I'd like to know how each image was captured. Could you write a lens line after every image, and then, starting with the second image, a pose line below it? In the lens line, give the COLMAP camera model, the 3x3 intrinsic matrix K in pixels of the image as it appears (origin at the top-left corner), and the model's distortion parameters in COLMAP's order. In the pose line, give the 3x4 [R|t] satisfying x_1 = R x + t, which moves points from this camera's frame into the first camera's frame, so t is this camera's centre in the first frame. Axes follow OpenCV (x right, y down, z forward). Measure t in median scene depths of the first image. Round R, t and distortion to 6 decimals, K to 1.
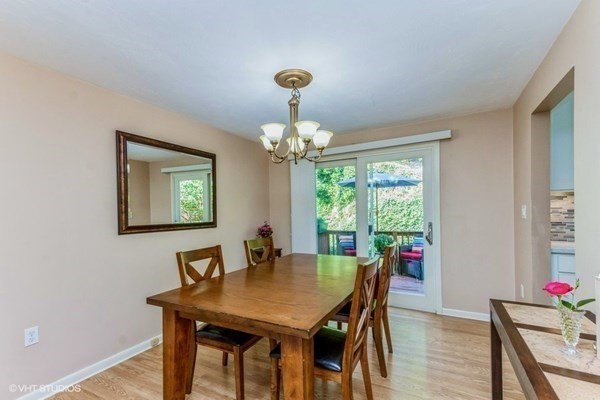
lens RADIAL K [[273.1, 0, 297.7], [0, 273.1, 215.1], [0, 0, 1]] dist [0.020159, -0.000260]
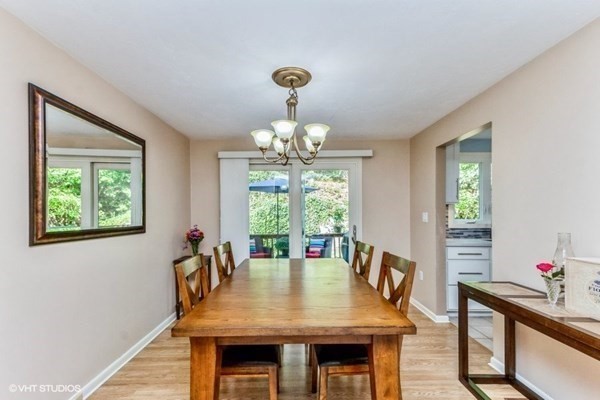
lens RADIAL K [[273.1, 0, 297.7], [0, 273.1, 215.1], [0, 0, 1]] dist [0.020159, -0.000260]
pose [[0.873501, 0.015553, 0.486573, -0.416640], [-0.008895, 0.999833, -0.015990, 0.003808], [-0.486740, 0.009639, 0.873493, 0.131017]]
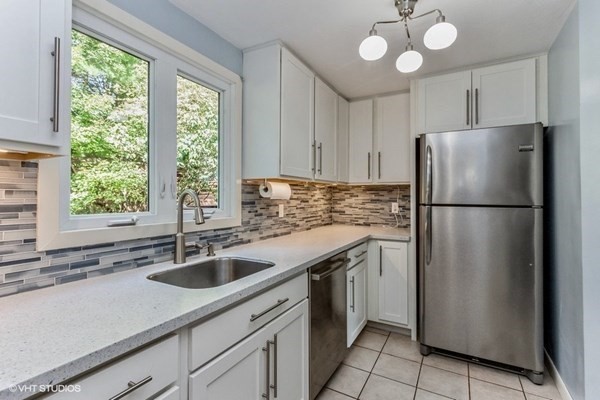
lens RADIAL K [[286.7, 0, 291.5], [0, 286.7, 191.9], [0, 0, 1]] dist [0.019003, 0.000103]
pose [[0.027584, 0.038337, 0.998884, 0.706729], [0.004054, 0.999252, -0.038463, -0.025704], [-0.999611, 0.005111, 0.027408, 0.707466]]
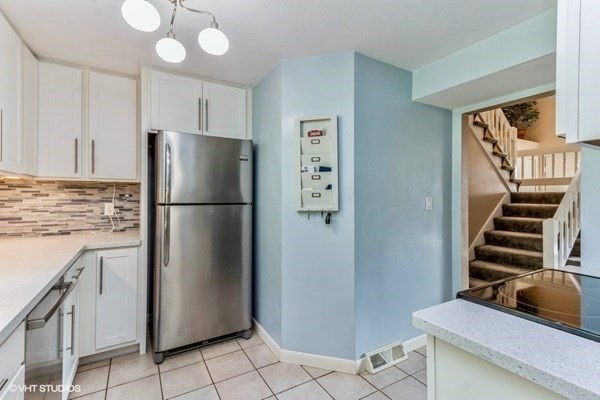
lens RADIAL K [[286.7, 0, 291.5], [0, 286.7, 191.9], [0, 0, 1]] dist [0.019003, 0.000103]
pose [[-0.856185, 0.028171, 0.515901, 0.822627], [0.020471, 0.999578, -0.020609, -0.029770], [-0.516264, -0.007084, -0.856400, 0.828615]]
